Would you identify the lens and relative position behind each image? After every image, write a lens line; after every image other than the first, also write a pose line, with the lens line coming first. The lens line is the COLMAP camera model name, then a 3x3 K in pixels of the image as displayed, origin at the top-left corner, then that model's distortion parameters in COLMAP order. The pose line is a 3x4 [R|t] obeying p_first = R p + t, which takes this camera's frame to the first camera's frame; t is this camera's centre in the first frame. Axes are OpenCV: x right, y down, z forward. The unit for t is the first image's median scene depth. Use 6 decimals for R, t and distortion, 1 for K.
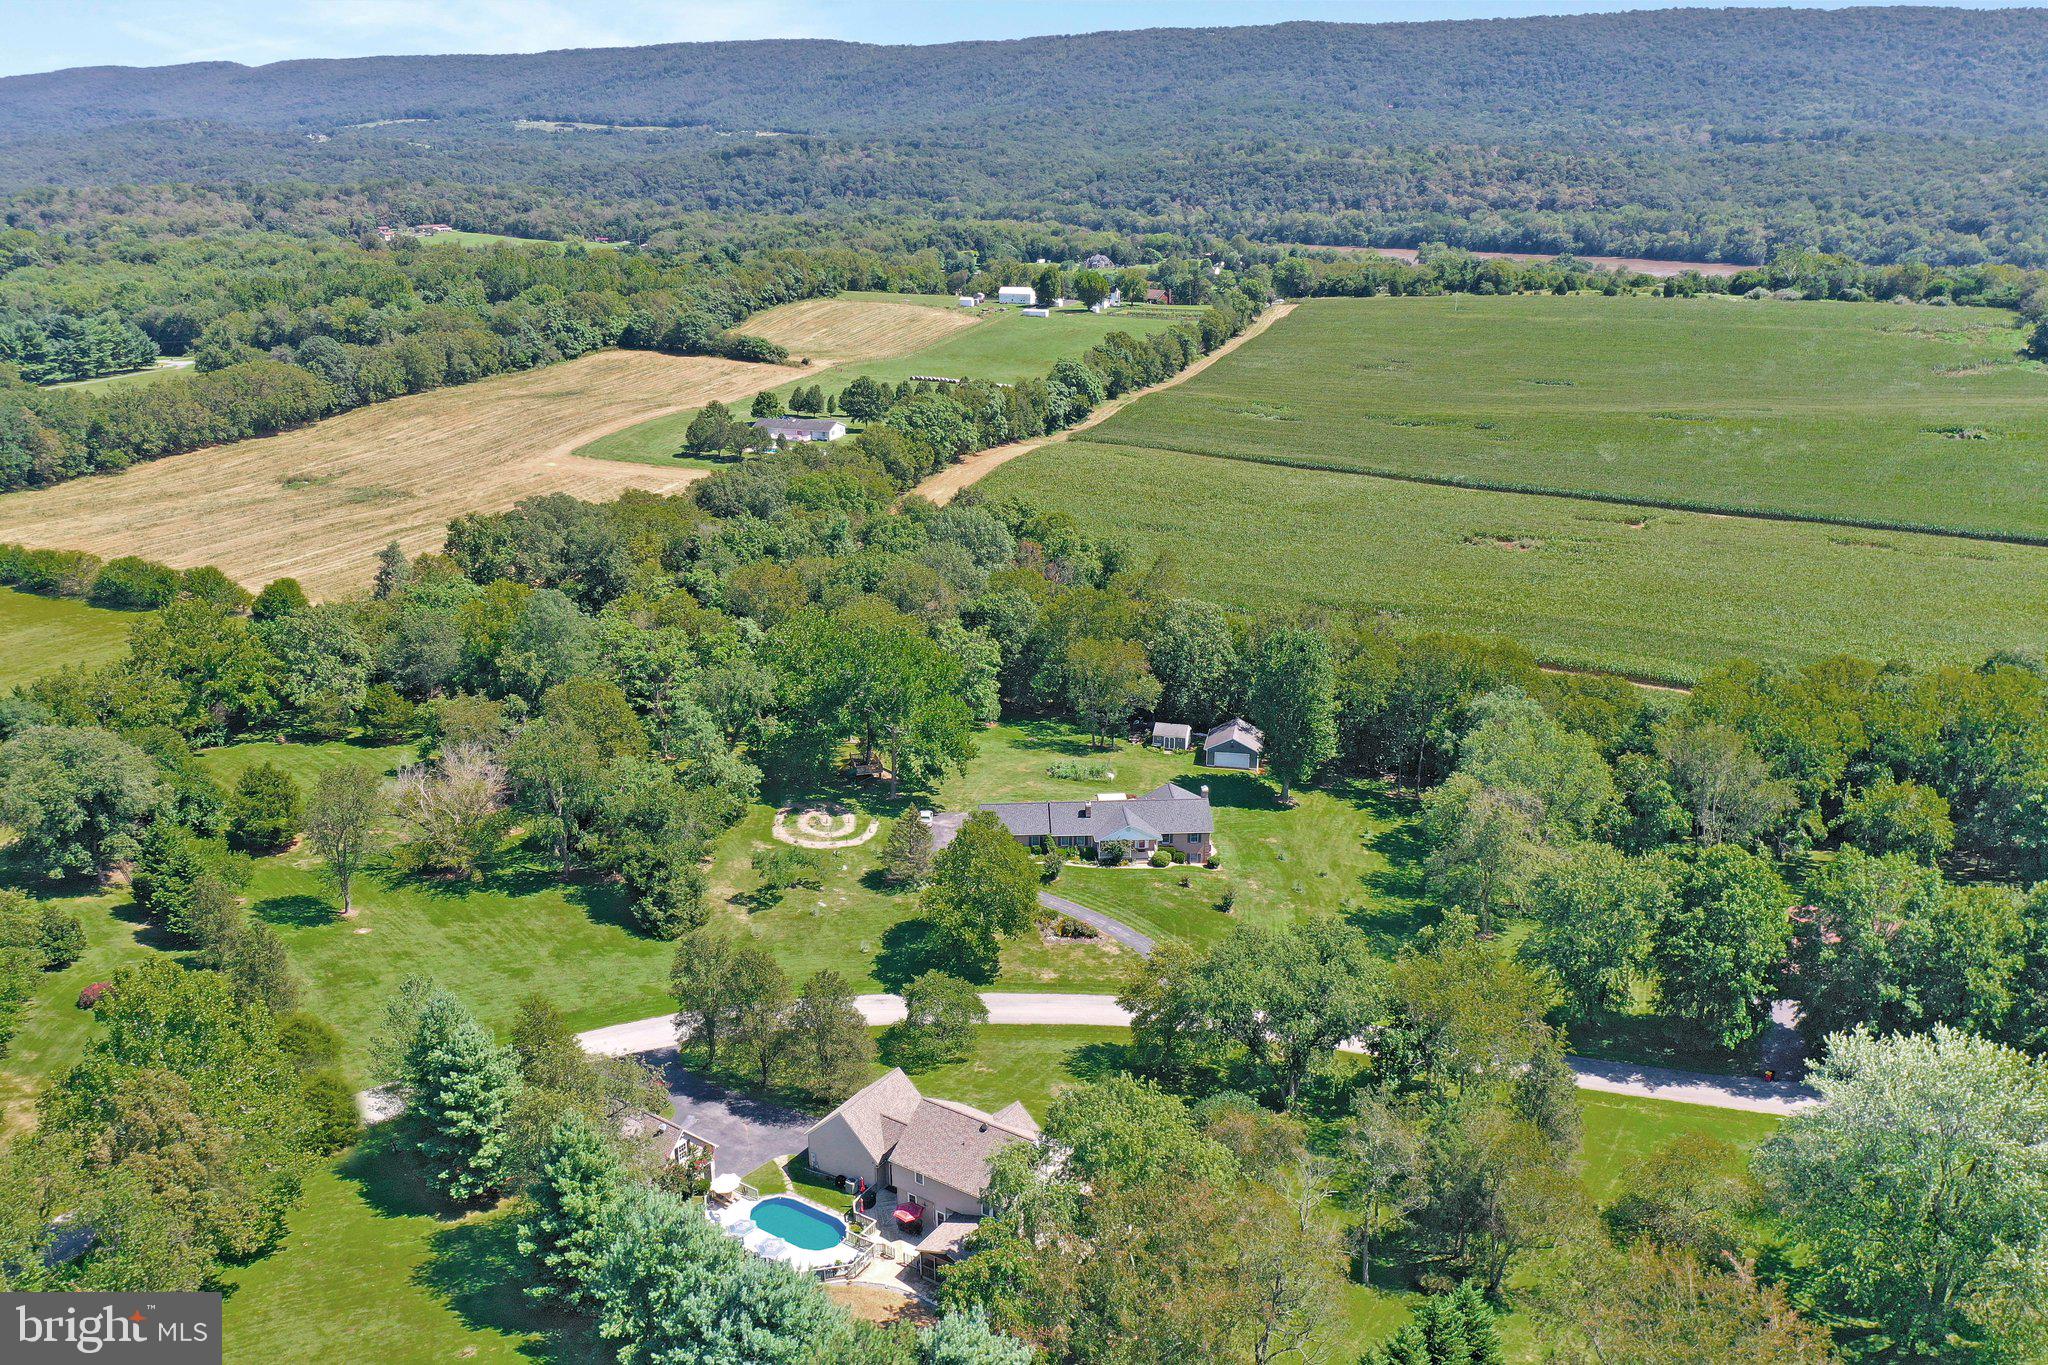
lens RADIAL K [[1641.6, 0, 1033.0], [0, 1641.6, 671.5], [0, 0, 1]] dist [0.003053, -0.007951]
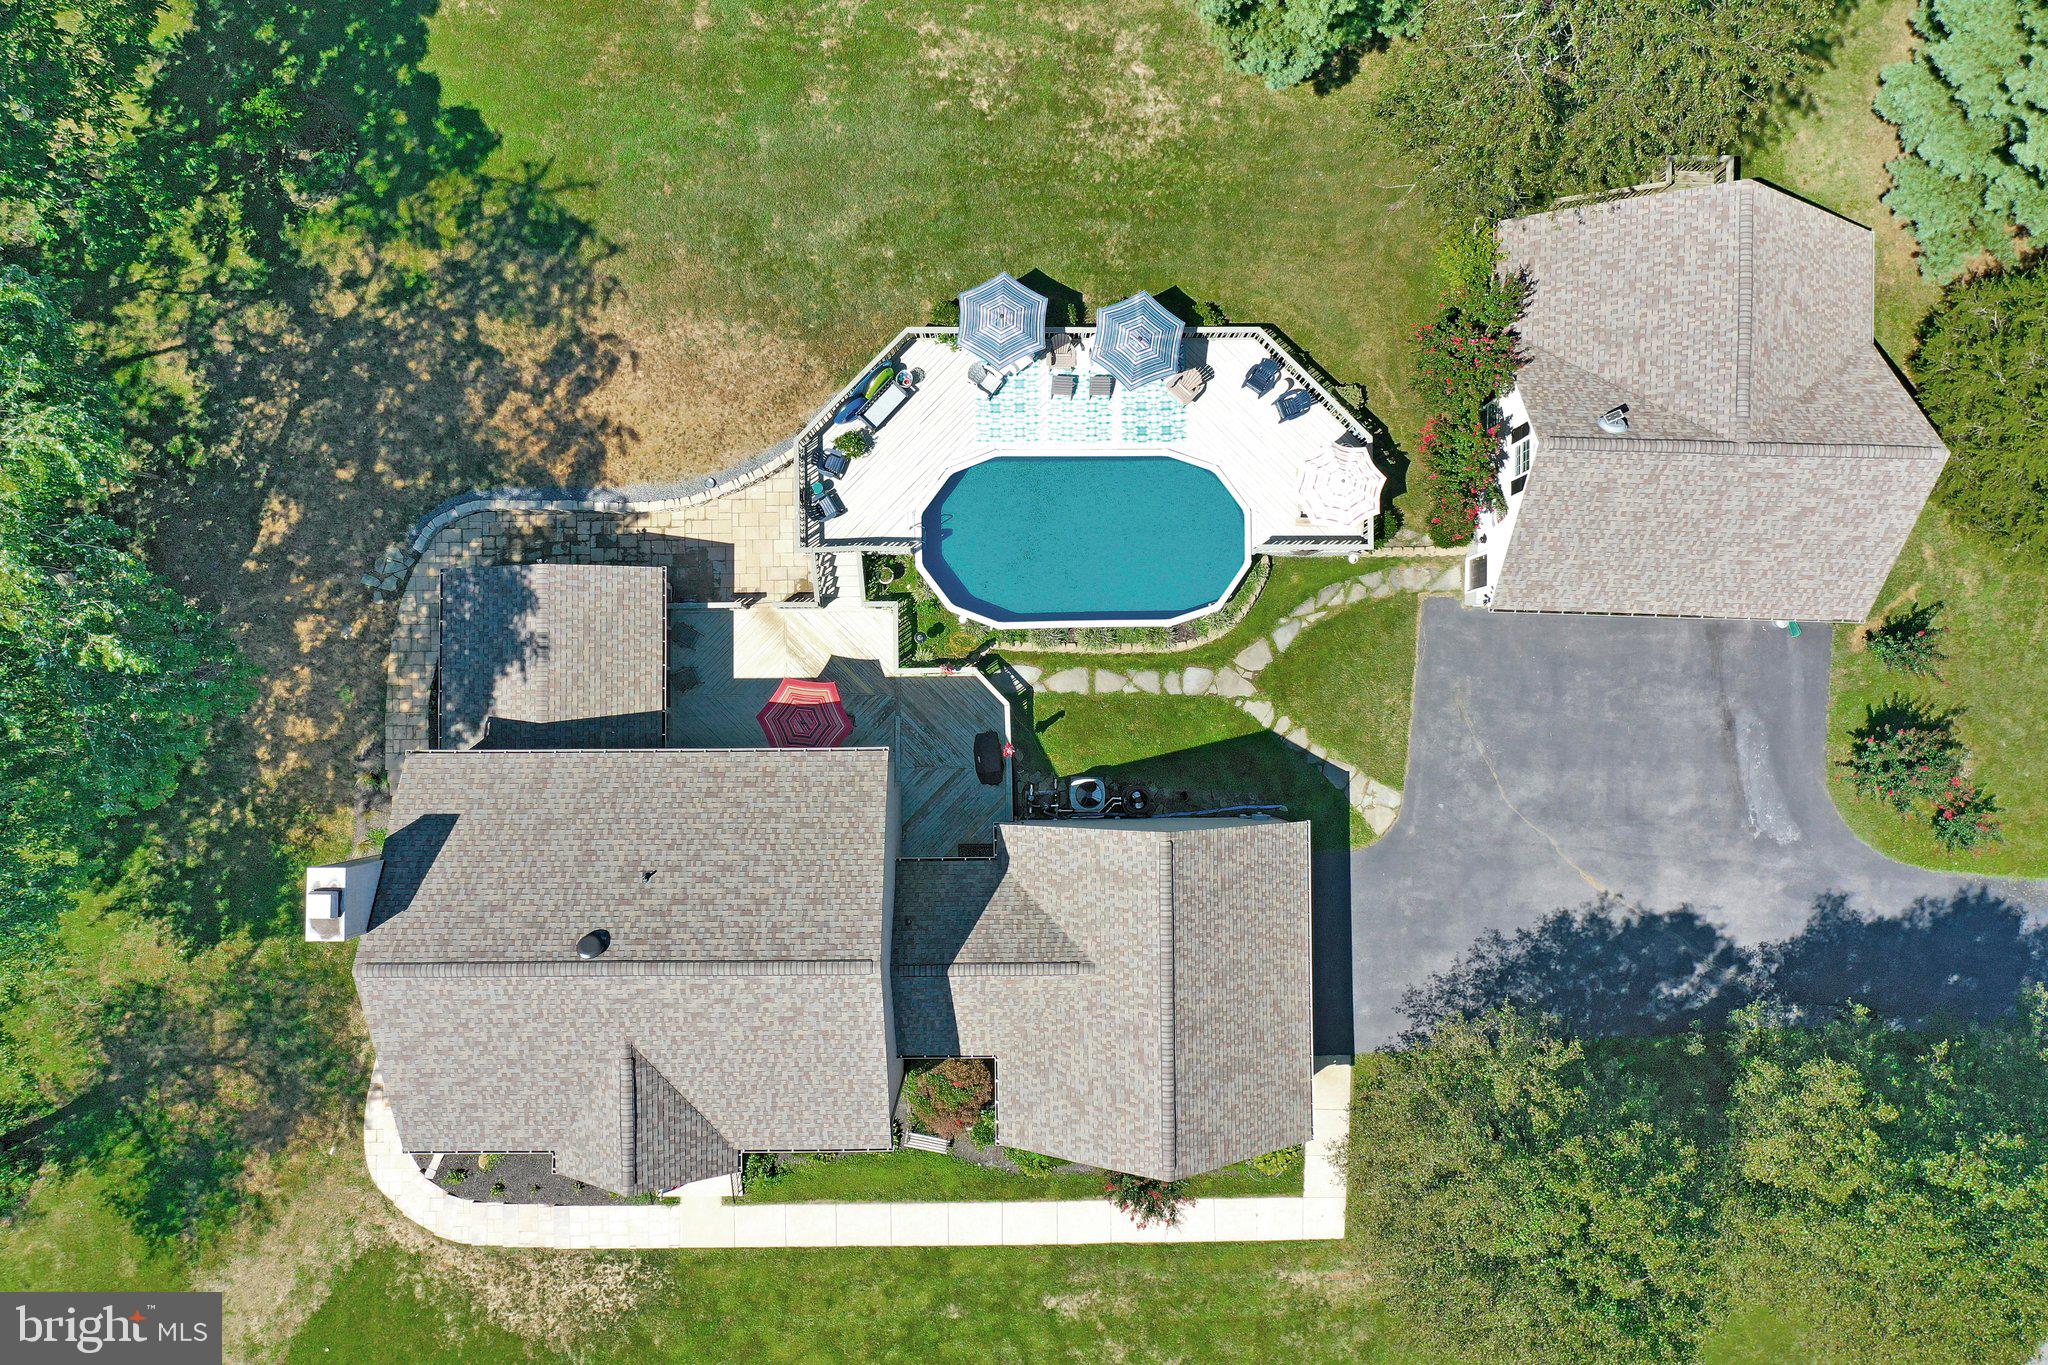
lens RADIAL K [[1641.6, 0, 1022.1], [0, 1641.6, 667.4], [0, 0, 1]] dist [0.003053, -0.007951]
pose [[-0.836941, 0.546964, -0.018963, -0.070347], [-0.178818, -0.240544, 0.954024, 0.005054], [0.517255, 0.801853, 0.299129, 0.576098]]
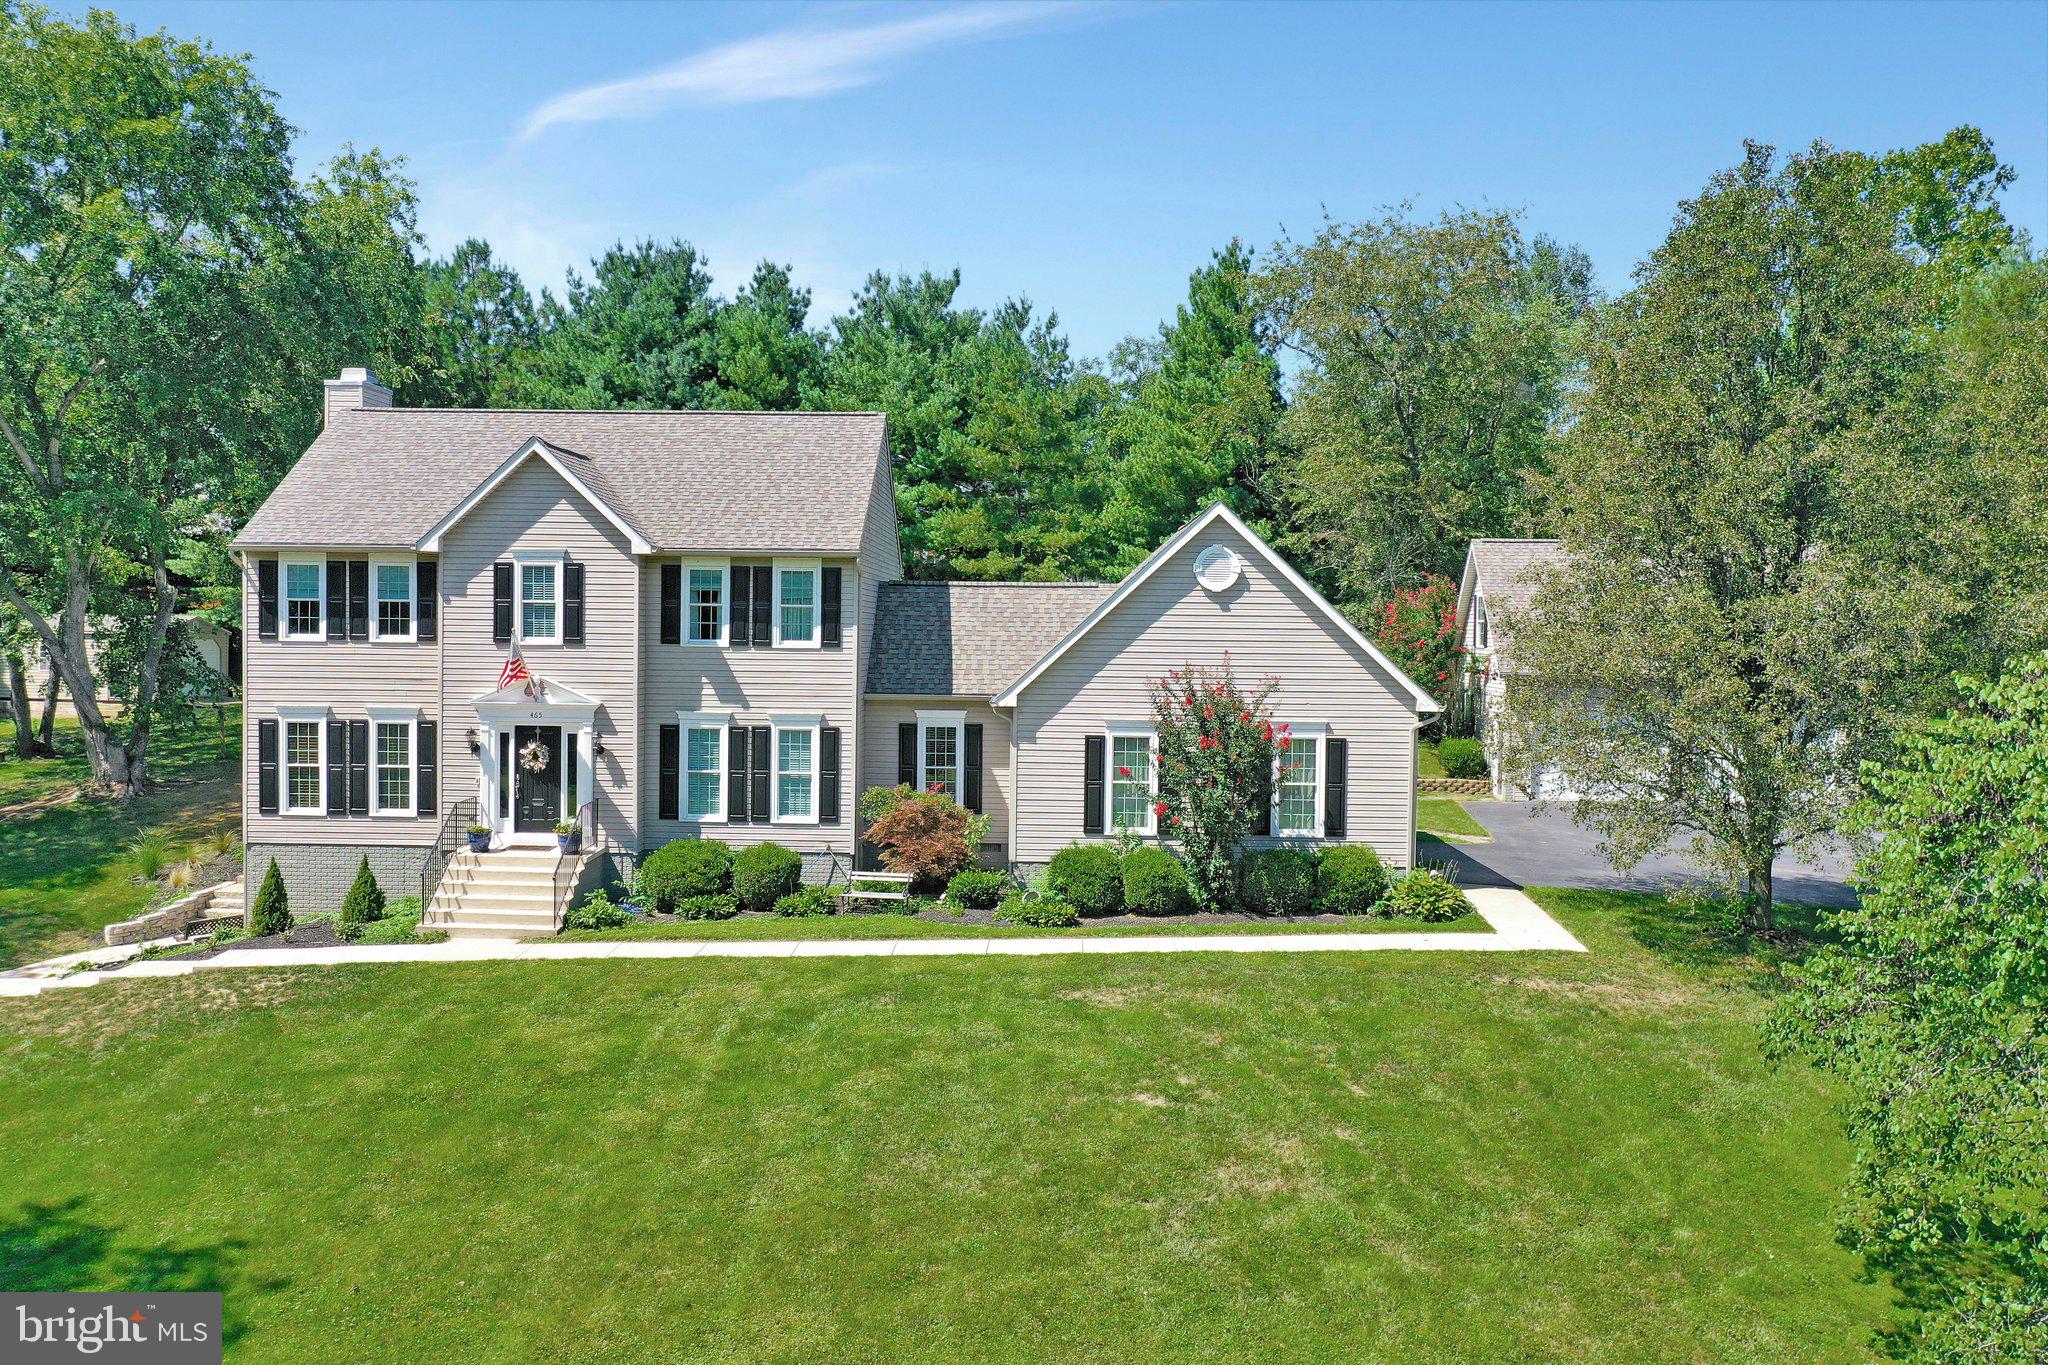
lens RADIAL K [[1641.6, 0, 1016.3], [0, 1641.6, 648.4], [0, 0, 1]] dist [0.003053, -0.007951]
pose [[-0.850642, -0.000311, -0.525745, 0.033794], [-0.180233, 0.939576, 0.291056, 0.138899], [0.493887, 0.342341, -0.799298, 0.795891]]
